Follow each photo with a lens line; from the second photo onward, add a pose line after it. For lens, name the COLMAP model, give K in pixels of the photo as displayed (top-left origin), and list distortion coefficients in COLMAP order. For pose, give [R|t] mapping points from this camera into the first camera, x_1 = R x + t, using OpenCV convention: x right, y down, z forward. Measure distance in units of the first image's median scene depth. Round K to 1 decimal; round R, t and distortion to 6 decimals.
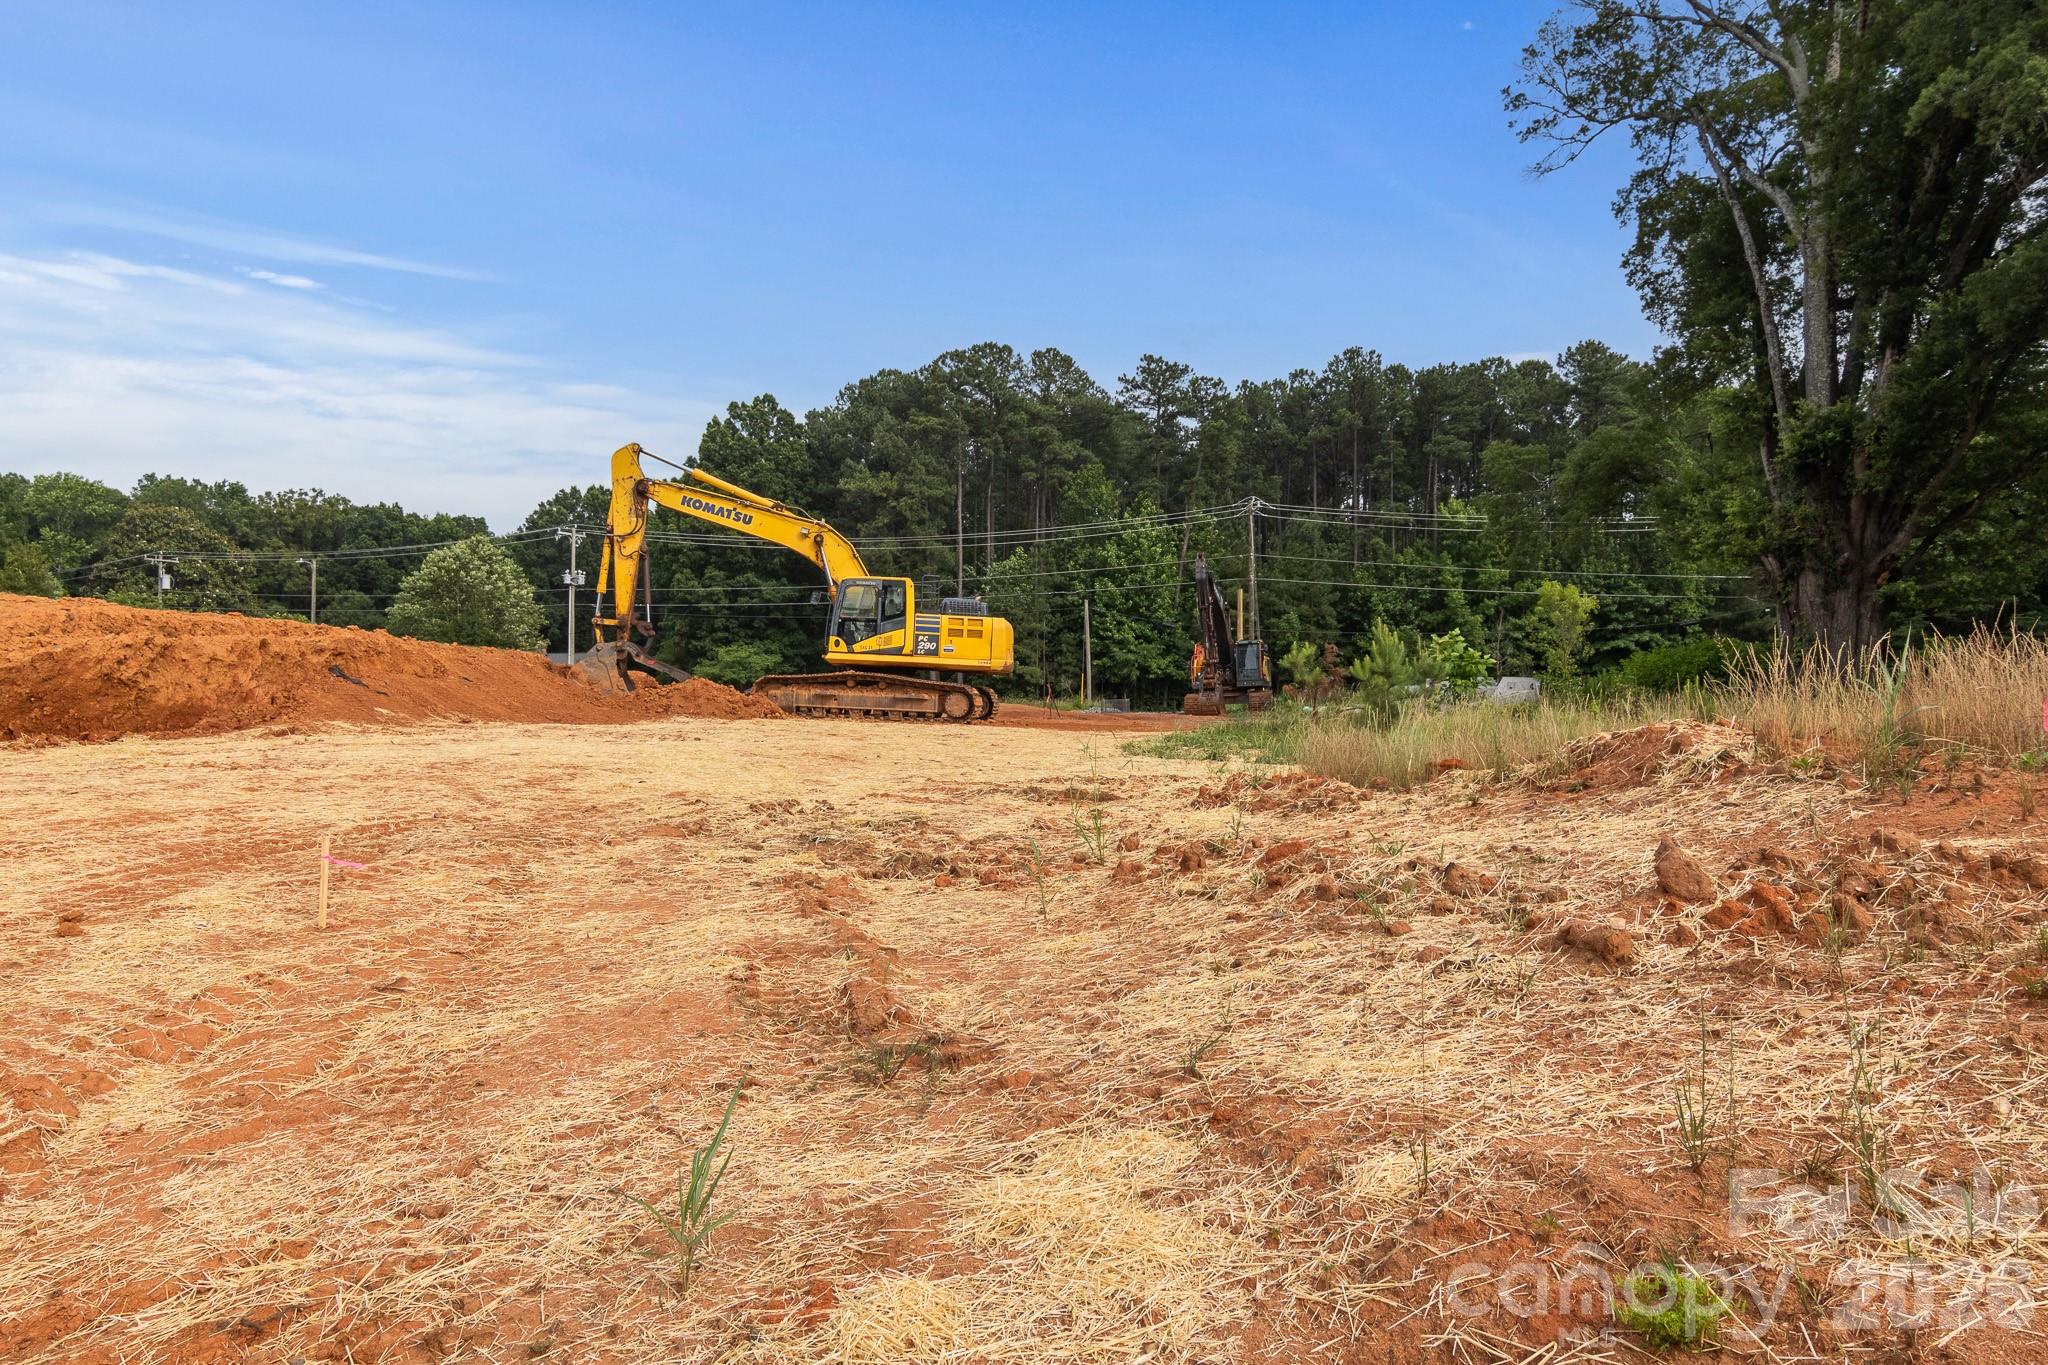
lens RADIAL K [[1316.7, 0, 1053.8], [0, 1316.7, 592.6], [0, 0, 1]] dist [0.007769, 0.005682]
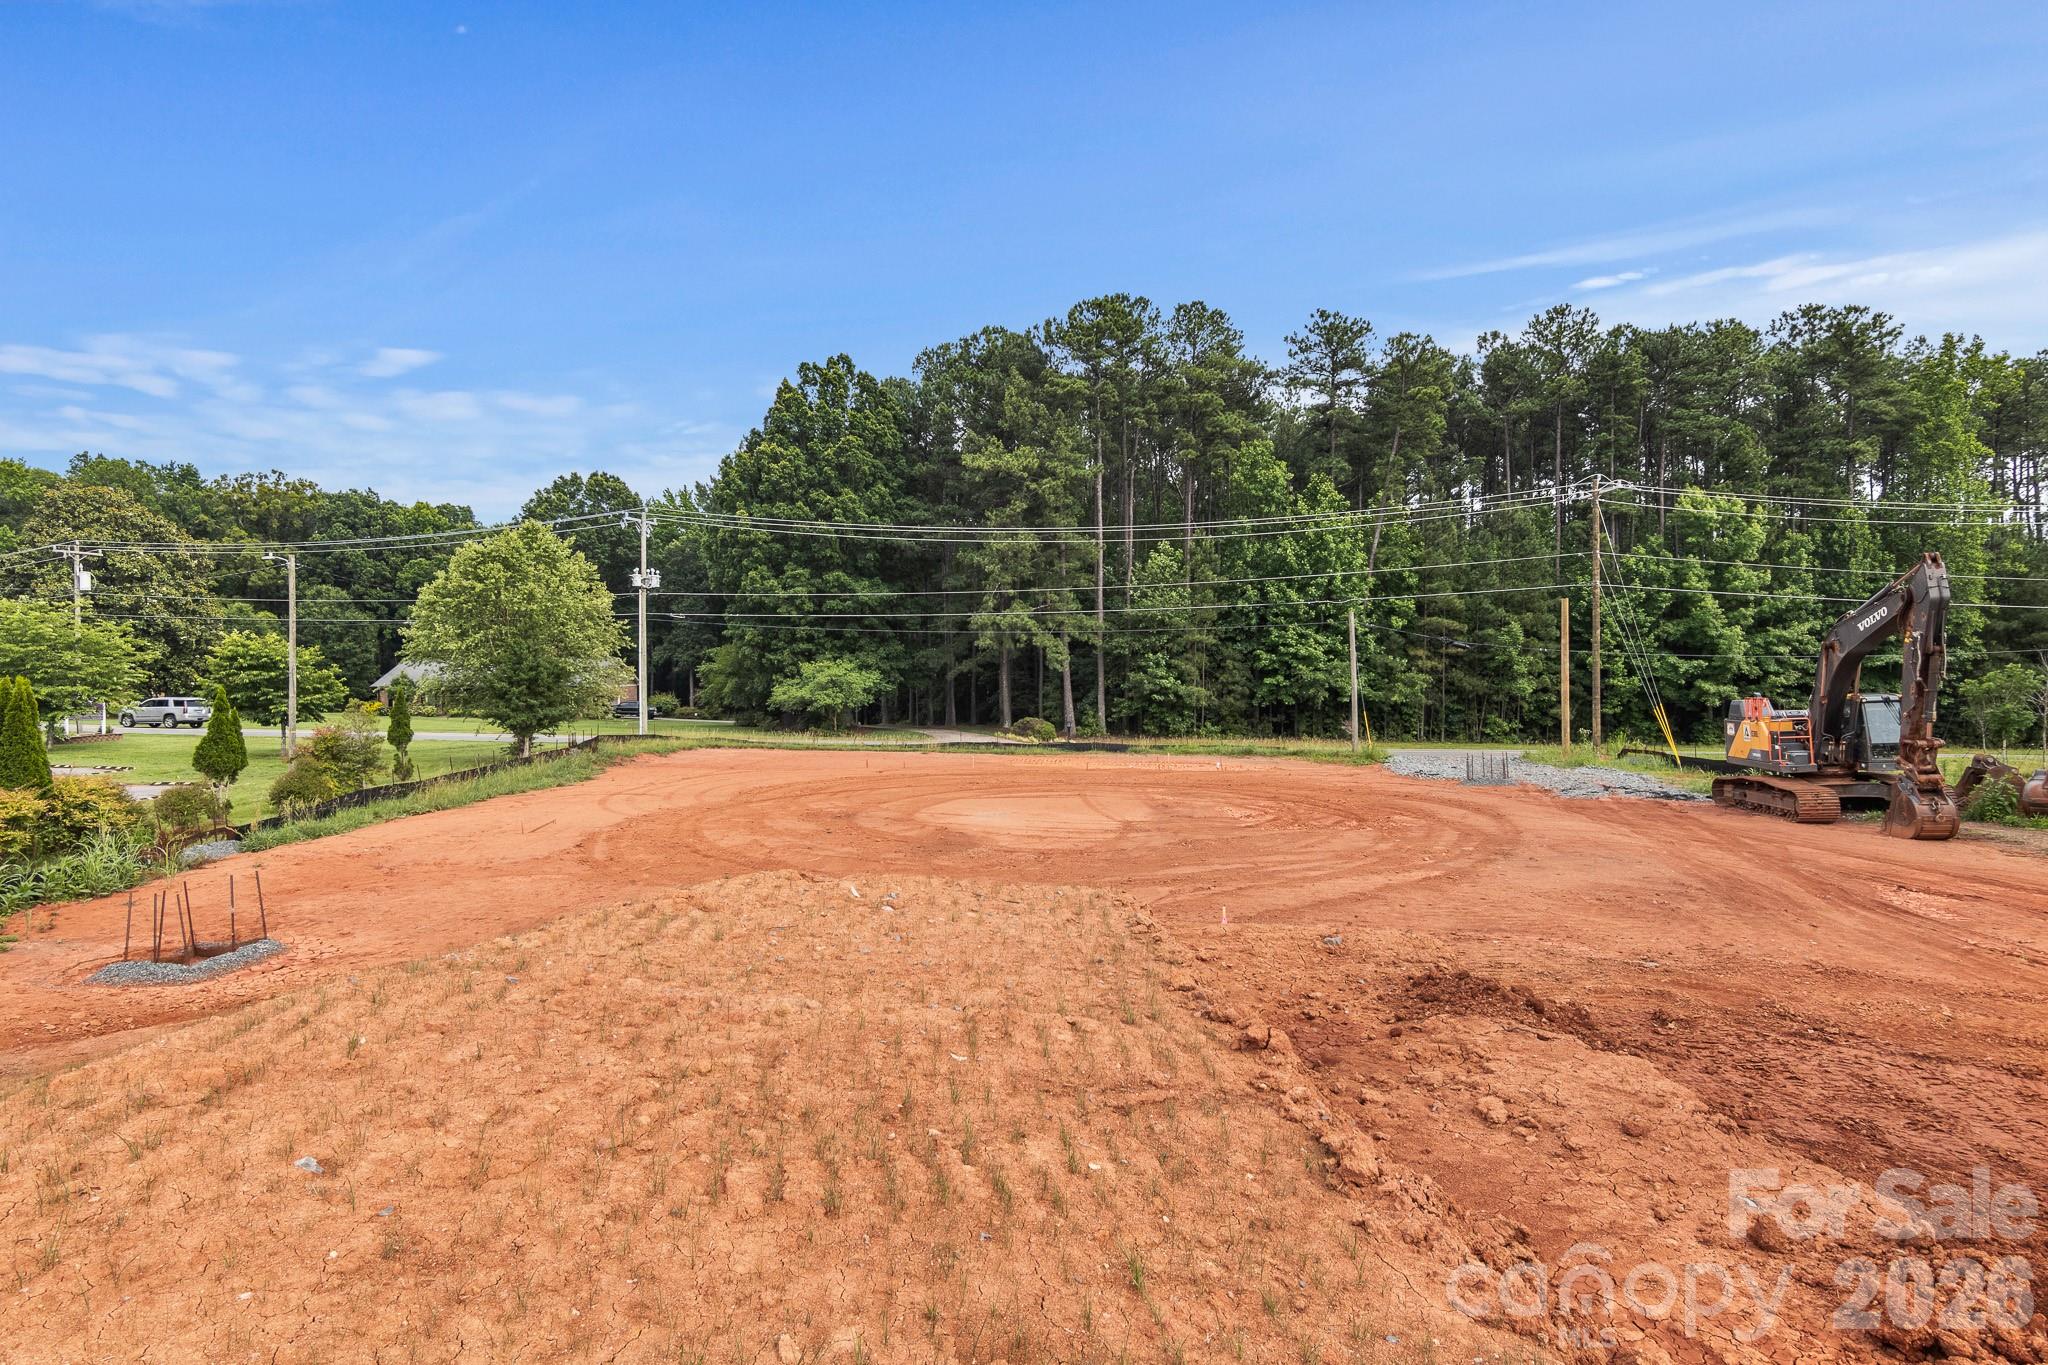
lens RADIAL K [[1137.9, 0, 1033.0], [0, 1137.9, 671.2], [0, 0, 1]] dist [0.002109, 0.001783]
pose [[0.997402, -0.002635, 0.071989, -0.166733], [-0.003001, 0.996944, 0.078059, -0.008780], [-0.071975, -0.078072, 0.994346, 0.291807]]
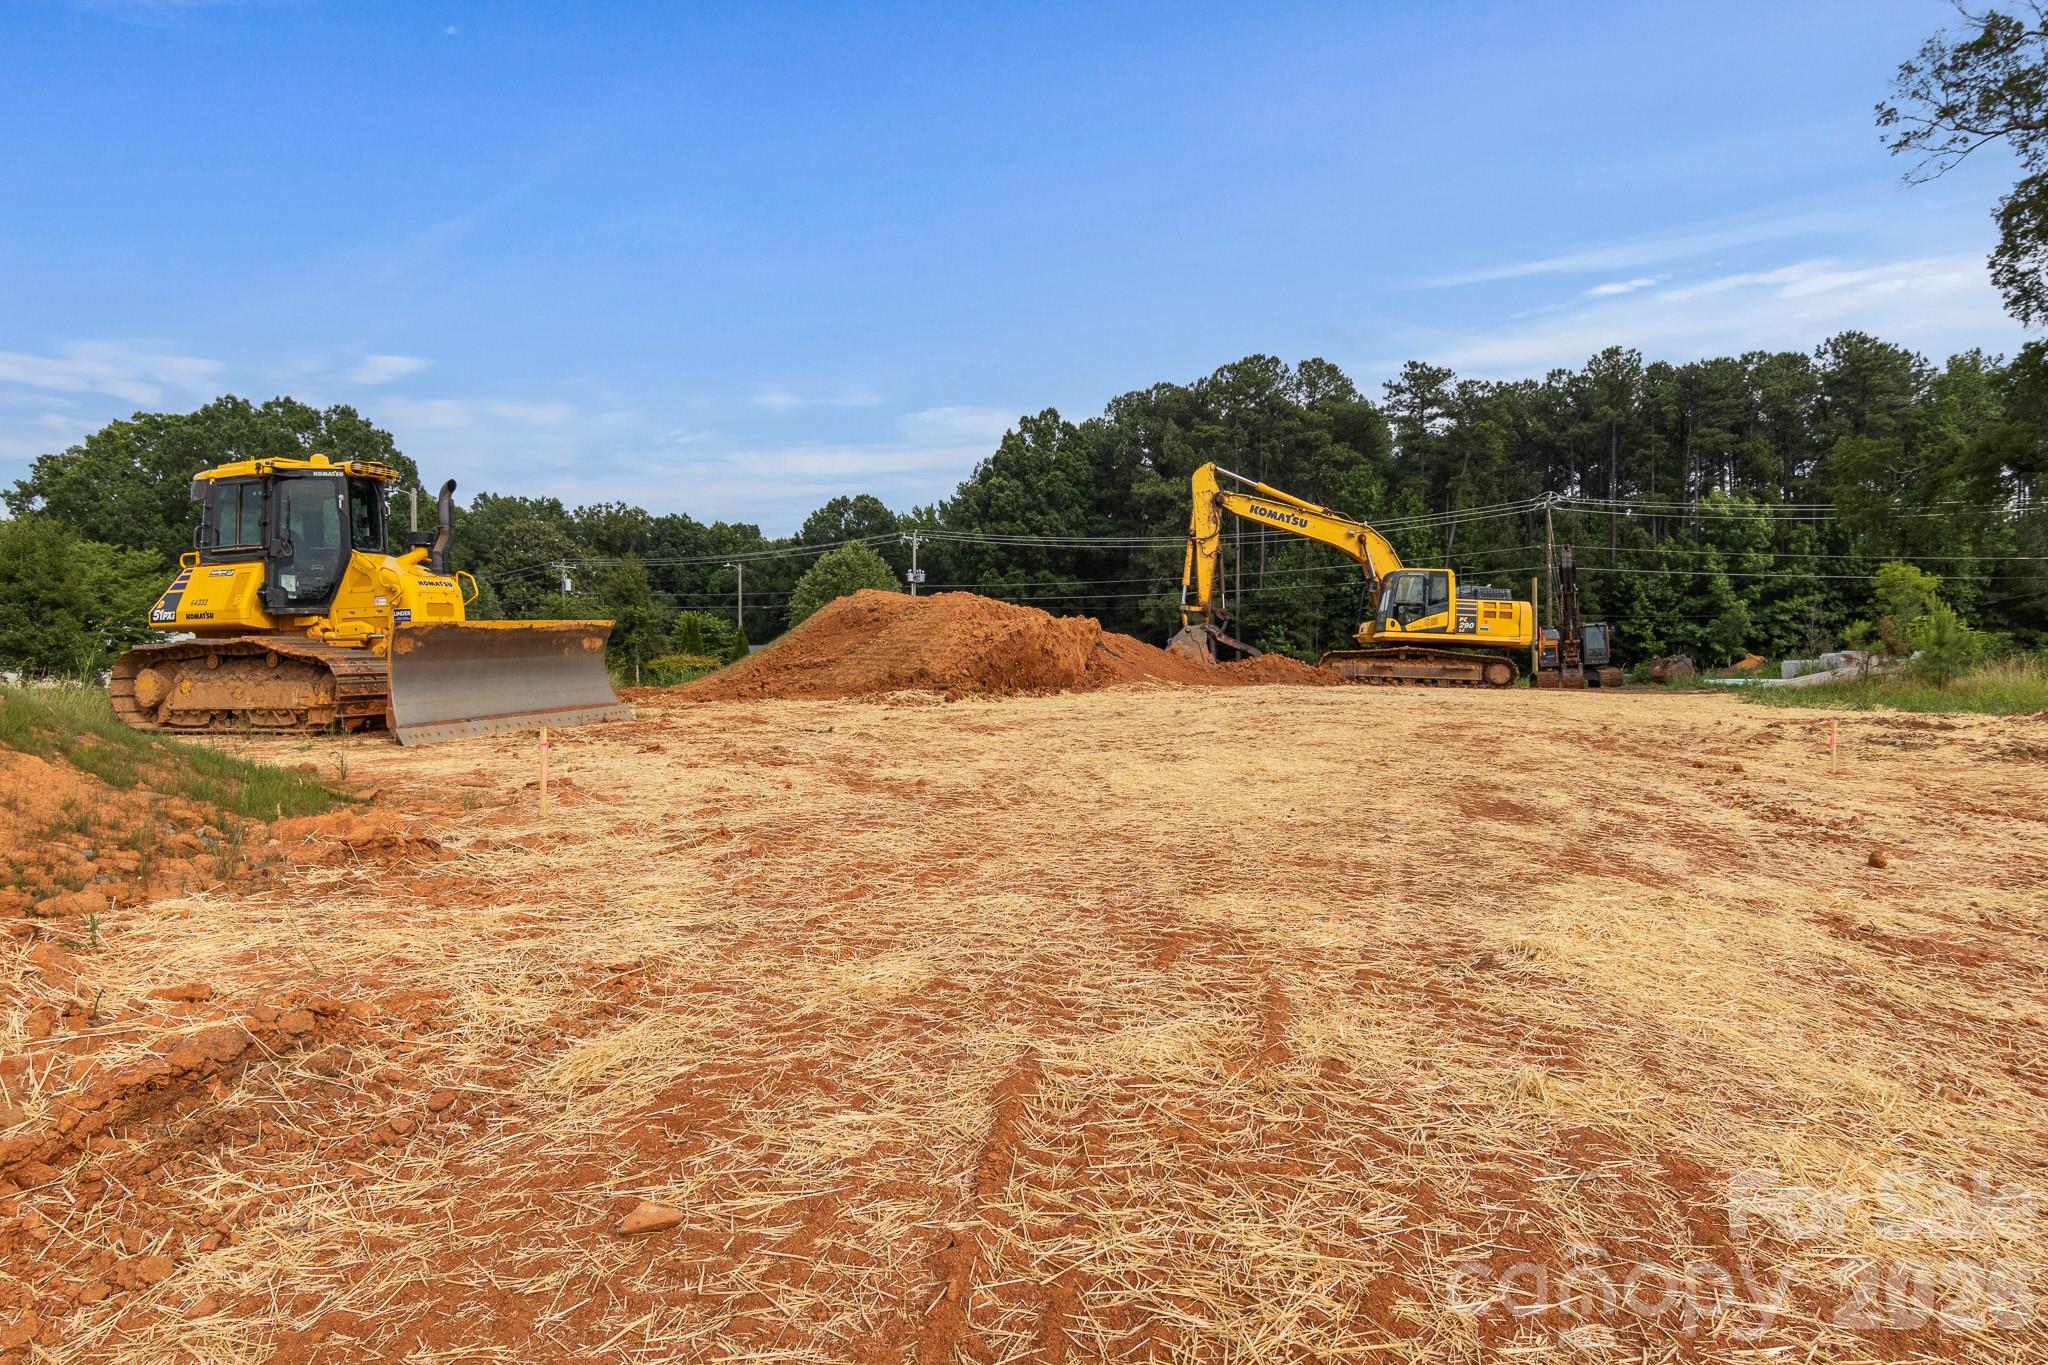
lens RADIAL K [[1247.7, 0, 1059.7], [0, 1247.7, 649.2], [0, 0, 1]] dist [0.018213, 0.000907]
pose [[0.993873, -0.008394, -0.110205, -0.106676], [0.013856, 0.998708, 0.048894, 0.000284], [0.109652, -0.050121, 0.992706, -0.057196]]
